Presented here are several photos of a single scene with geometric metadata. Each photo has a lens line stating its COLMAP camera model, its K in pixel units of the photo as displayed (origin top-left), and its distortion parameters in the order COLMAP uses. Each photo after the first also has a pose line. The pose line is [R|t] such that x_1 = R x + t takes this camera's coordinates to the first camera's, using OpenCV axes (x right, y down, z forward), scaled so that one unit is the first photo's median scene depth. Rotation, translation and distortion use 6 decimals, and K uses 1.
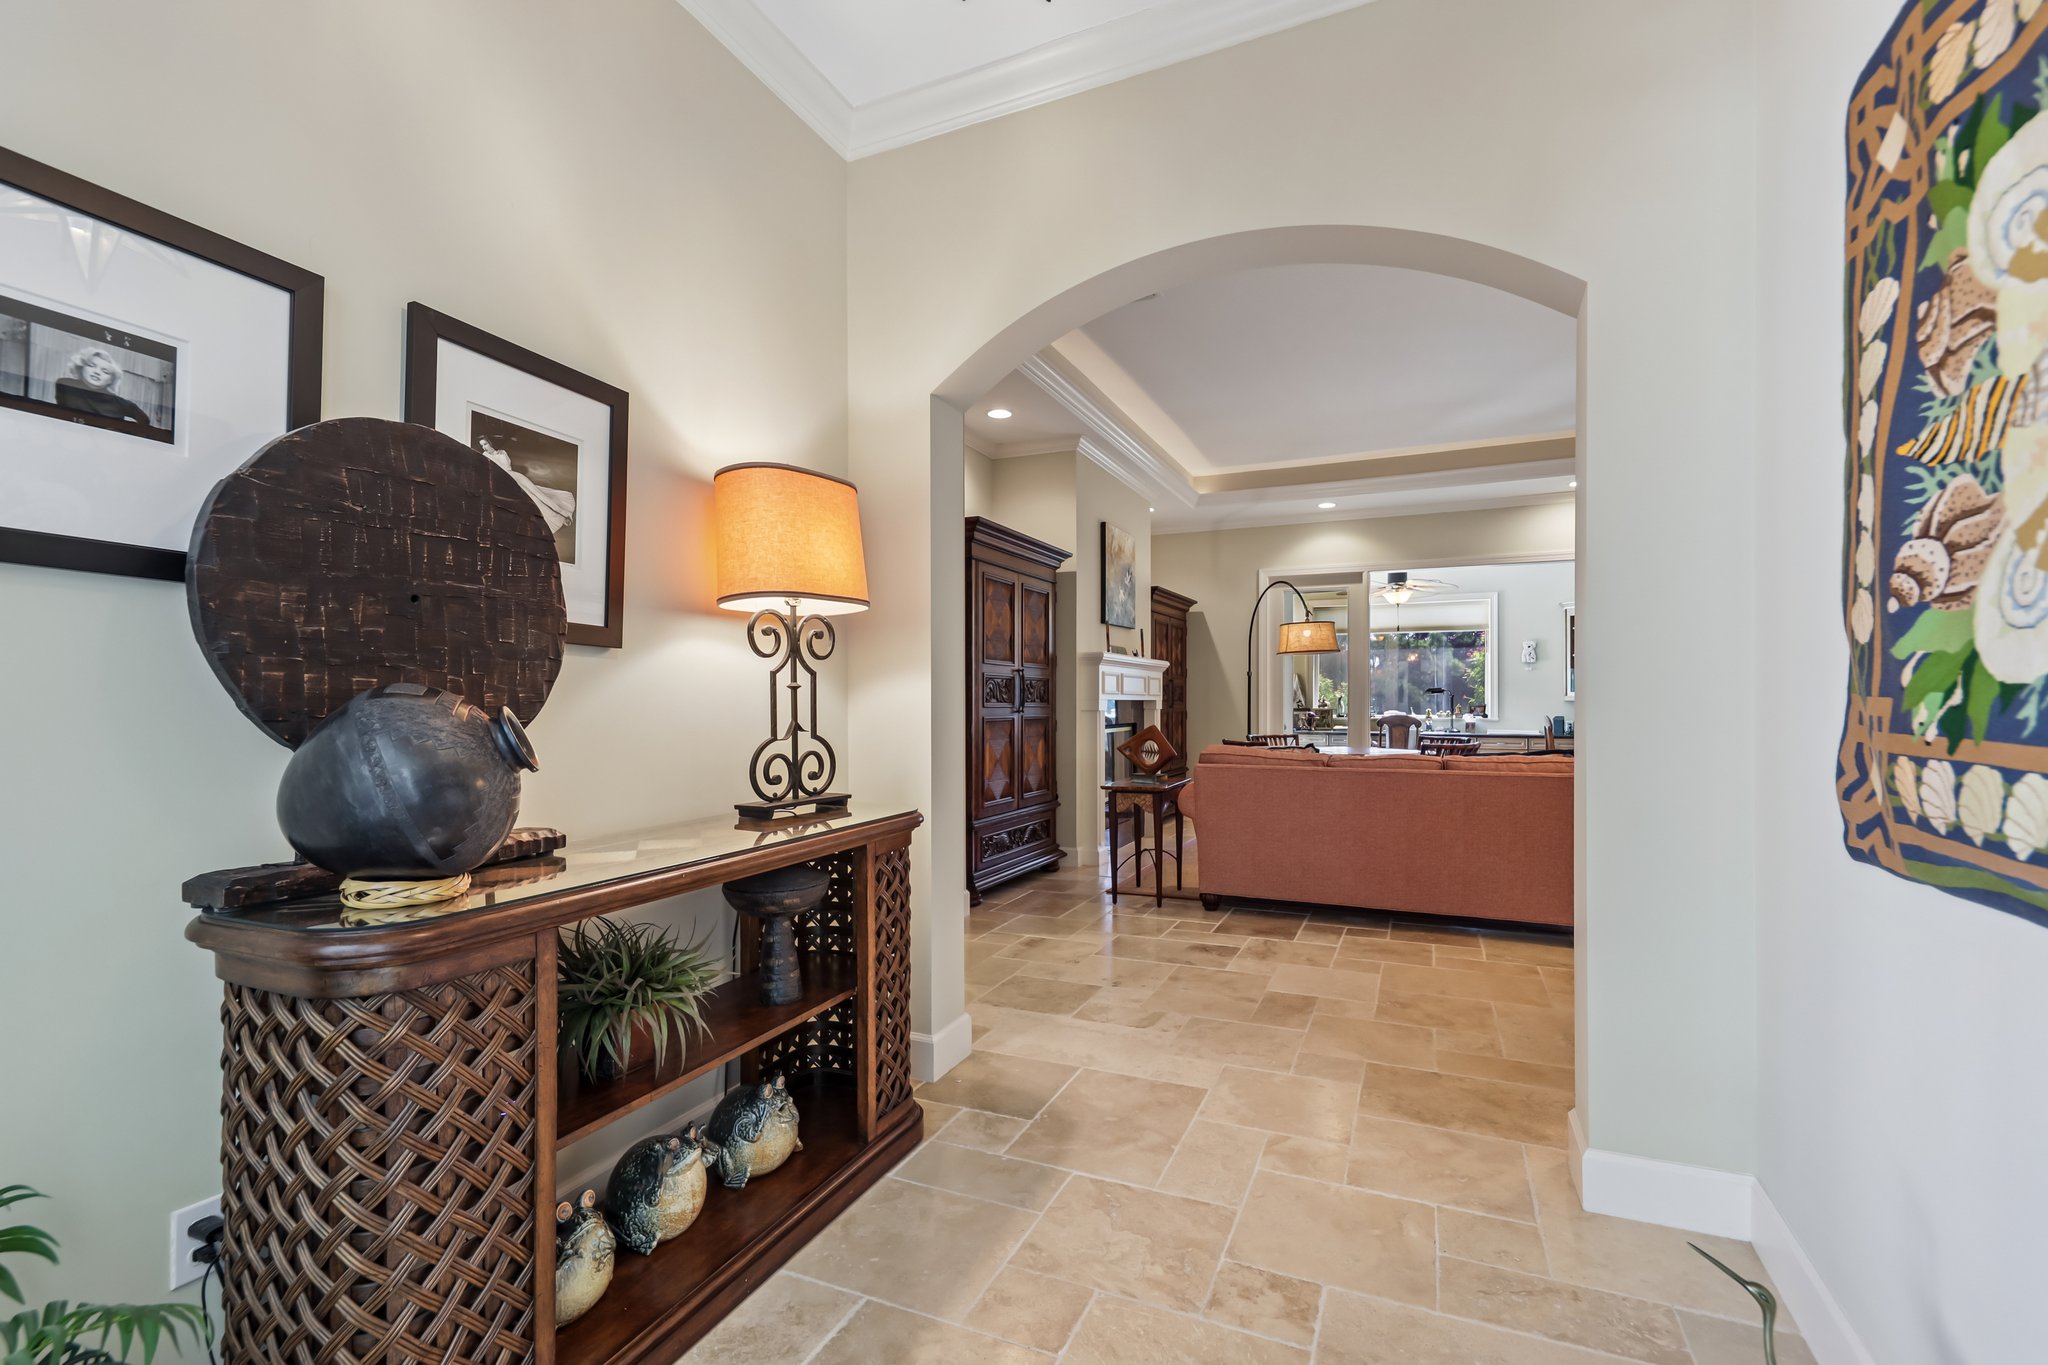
lens RADIAL K [[929.9, 0, 1023.5], [0, 929.9, 680.4], [0, 0, 1]] dist [0.001974, -0.000641]
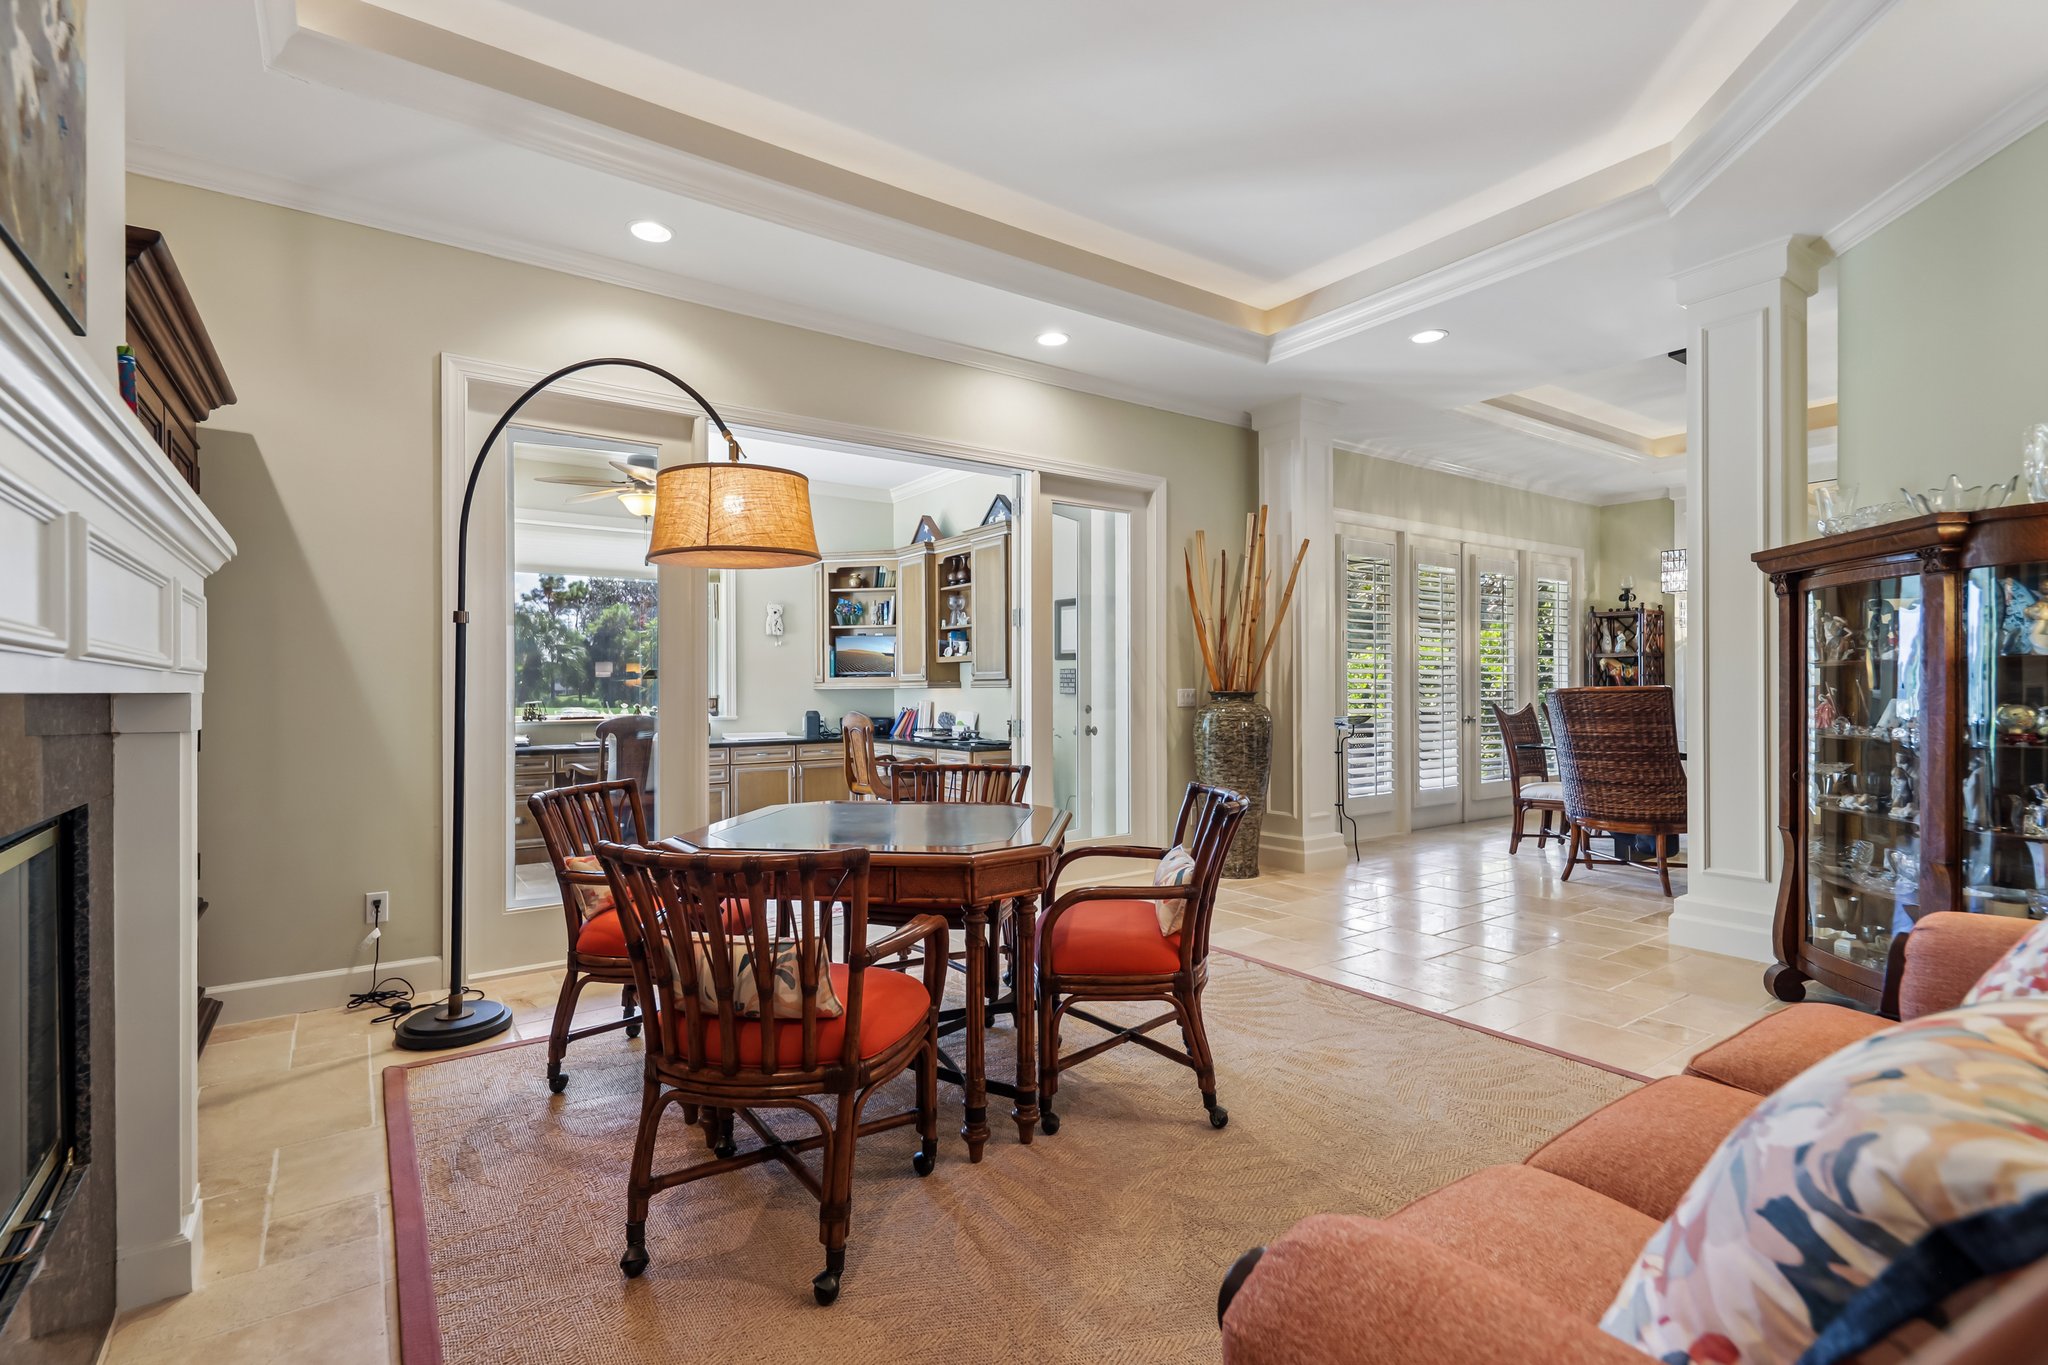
lens RADIAL K [[929.9, 0, 1023.5], [0, 929.9, 680.4], [0, 0, 1]] dist [0.001974, -0.000641]
pose [[0.508185, 0.003034, 0.861243, 0.043107], [-0.011727, 0.999925, 0.003397, 0.012635], [-0.861168, -0.011826, 0.508183, 0.590030]]
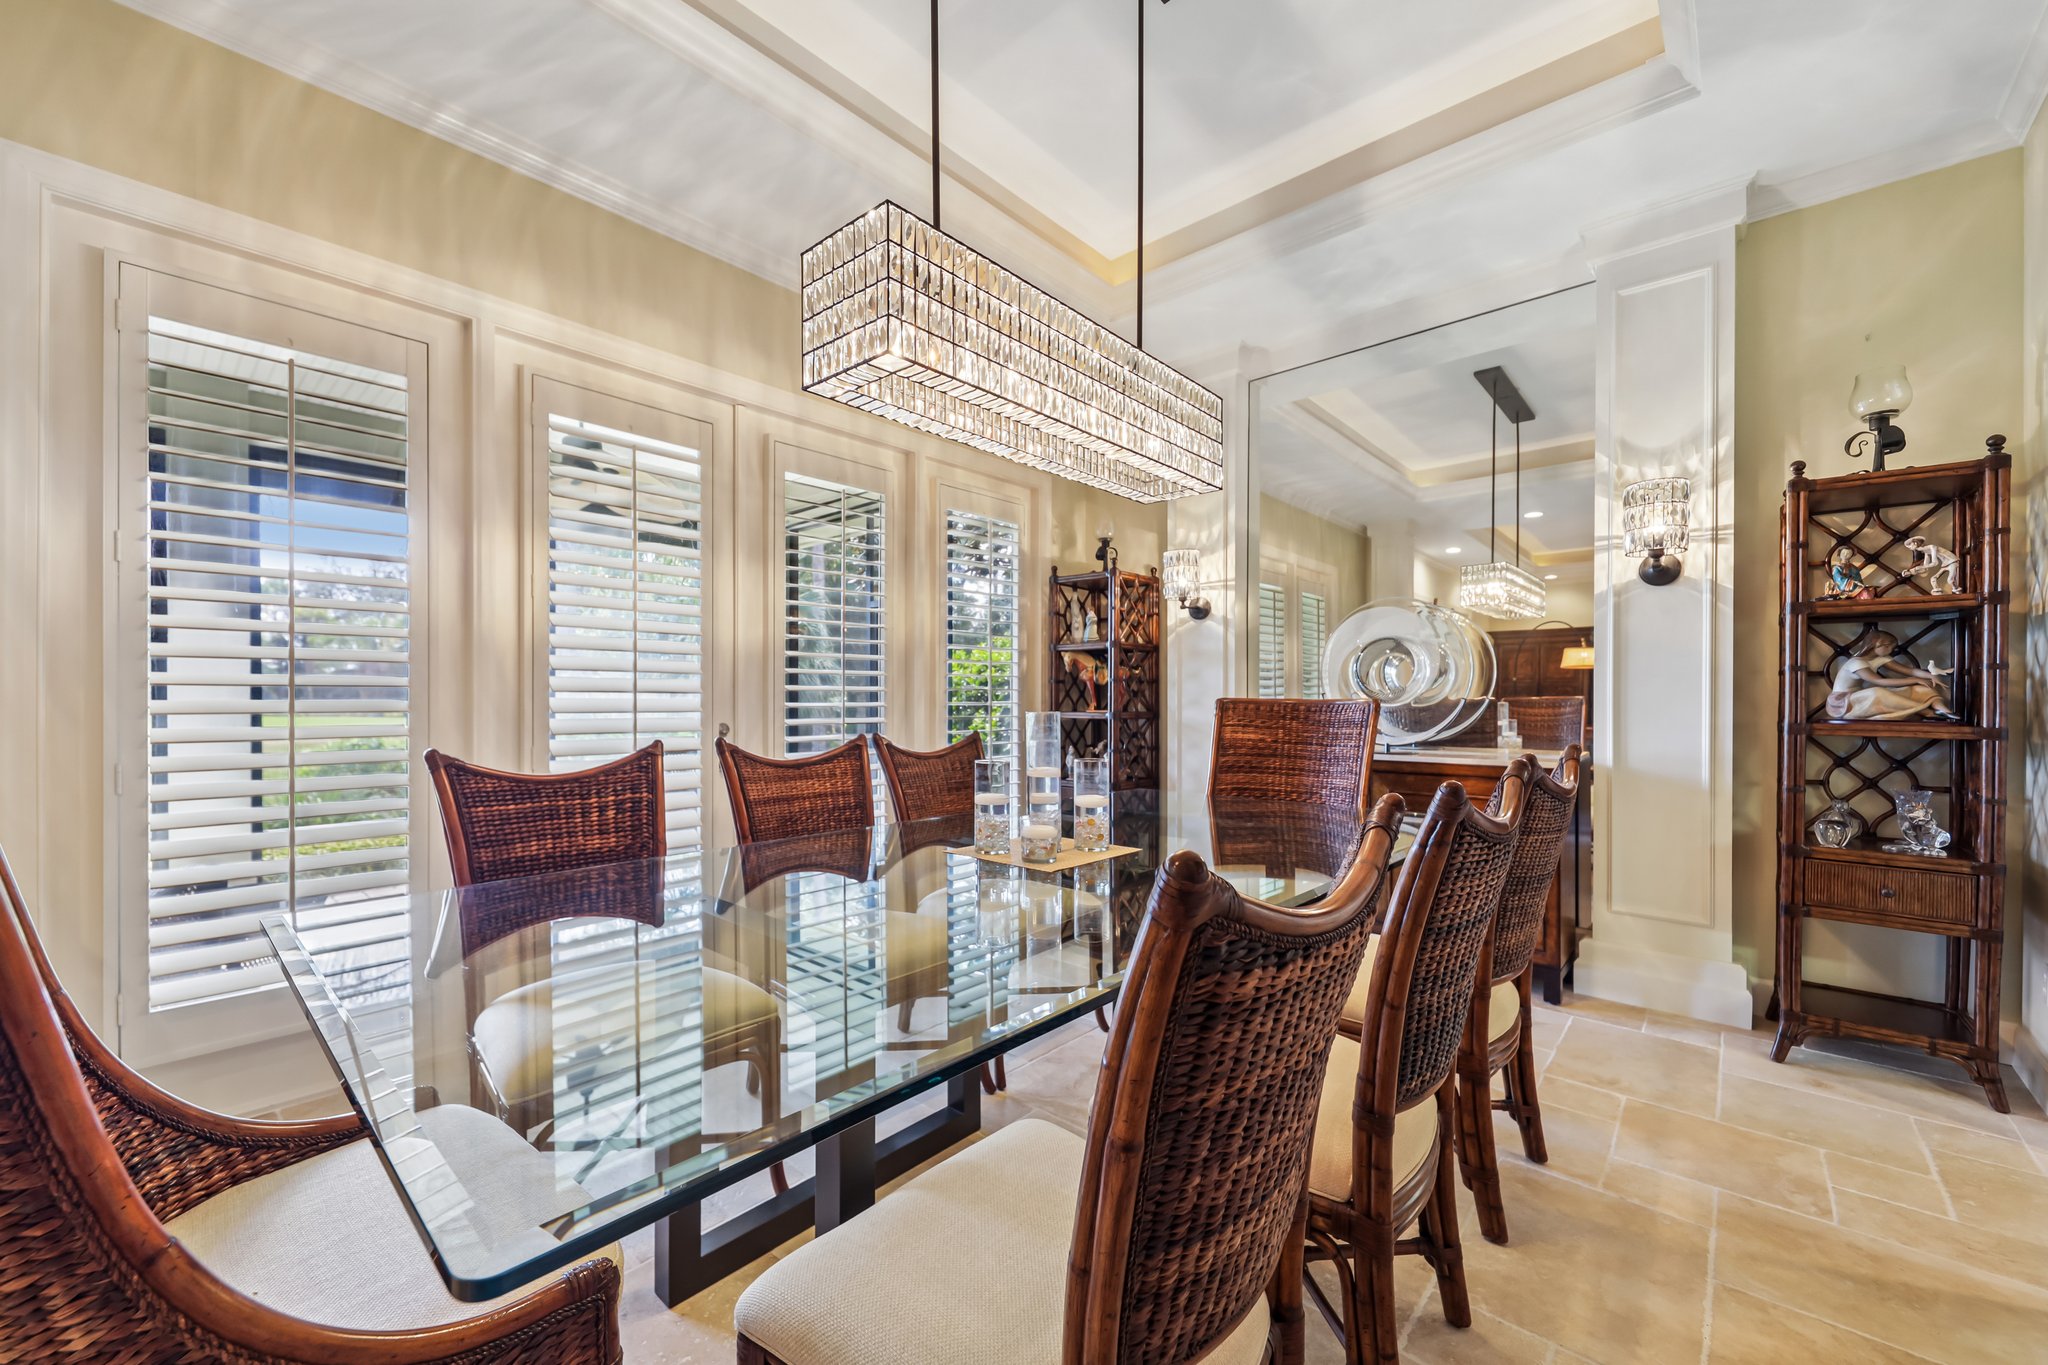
lens RADIAL K [[809.4, 0, 1020.0], [0, 809.4, 705.4], [0, 0, 1]] dist [0.000228, 0.000003]
pose [[0.295821, -0.004578, 0.955232, 0.673765], [-0.020918, 0.999718, 0.011269, 0.014841], [-0.955014, -0.023315, 0.295642, 0.441005]]
